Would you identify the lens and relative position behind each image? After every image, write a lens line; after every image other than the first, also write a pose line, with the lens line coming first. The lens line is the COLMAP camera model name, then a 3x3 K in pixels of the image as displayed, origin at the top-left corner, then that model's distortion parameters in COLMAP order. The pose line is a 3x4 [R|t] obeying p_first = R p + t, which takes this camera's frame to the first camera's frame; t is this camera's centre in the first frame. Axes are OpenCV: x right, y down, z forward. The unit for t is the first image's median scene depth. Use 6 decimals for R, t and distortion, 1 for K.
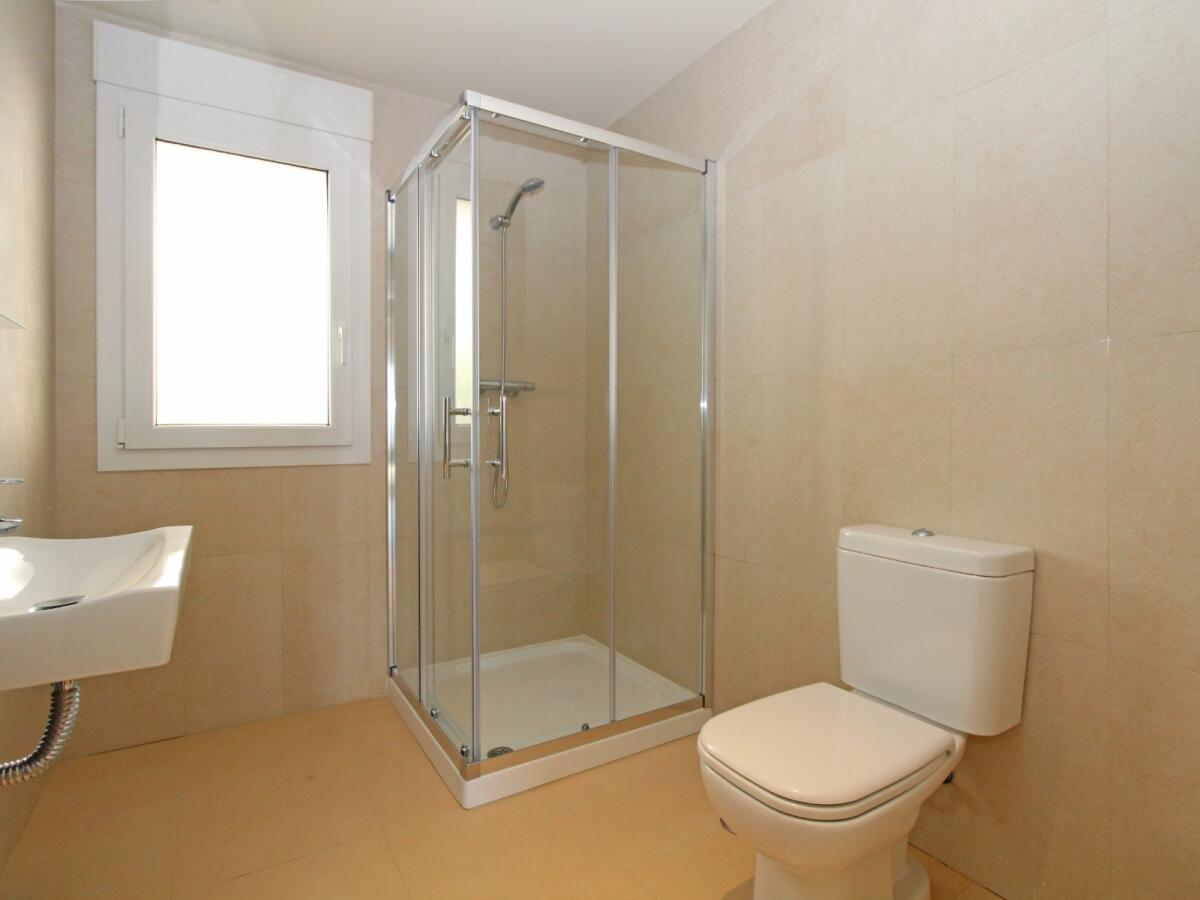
lens RADIAL K [[632.2, 0, 600.0], [0, 632.2, 450.0], [0, 0, 1]] dist [-0.026850, -0.000273]
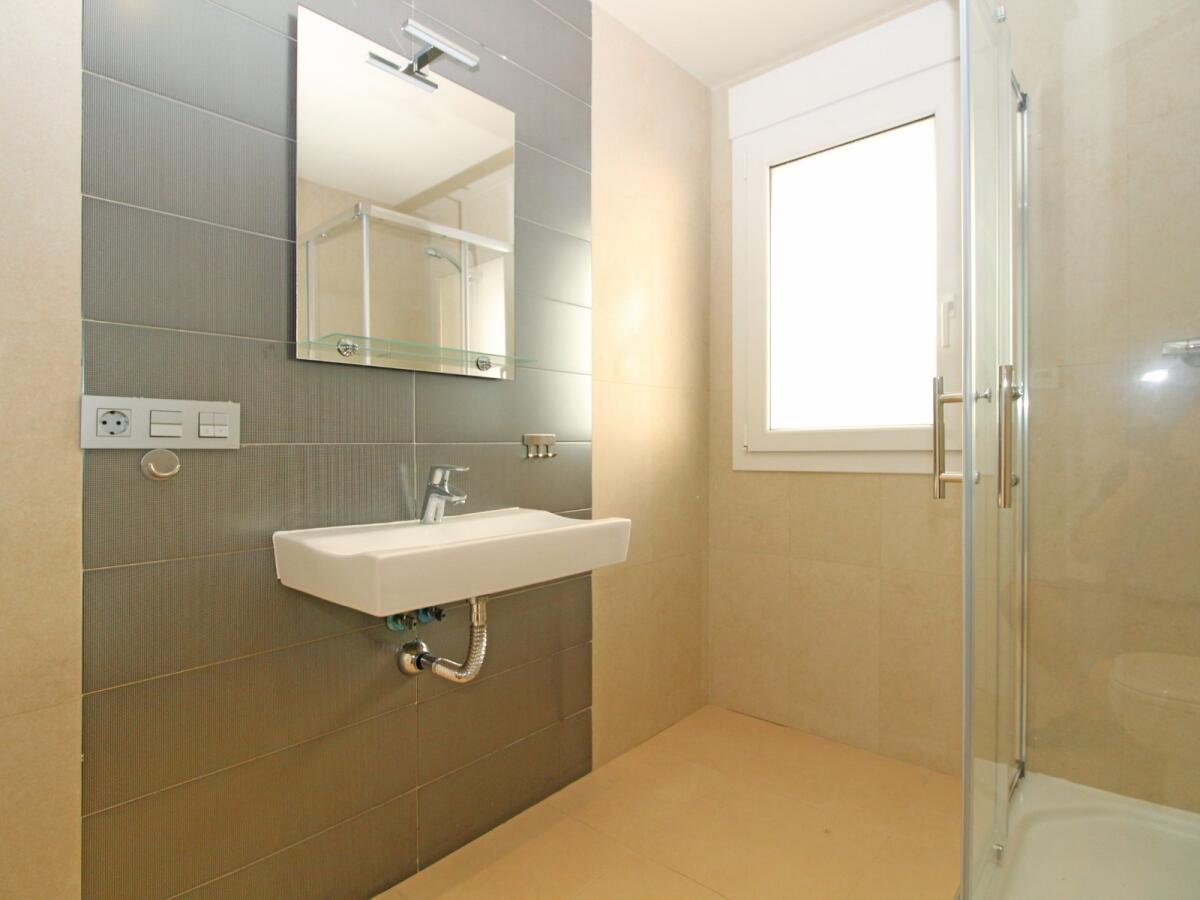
lens RADIAL K [[632.2, 0, 600.0], [0, 632.2, 450.0], [0, 0, 1]] dist [-0.026850, -0.000273]
pose [[0.327128, 0.007796, -0.944948, 0.239007], [-0.014053, 0.999896, 0.003384, -0.004679], [0.944876, 0.012172, 0.327203, 0.368260]]
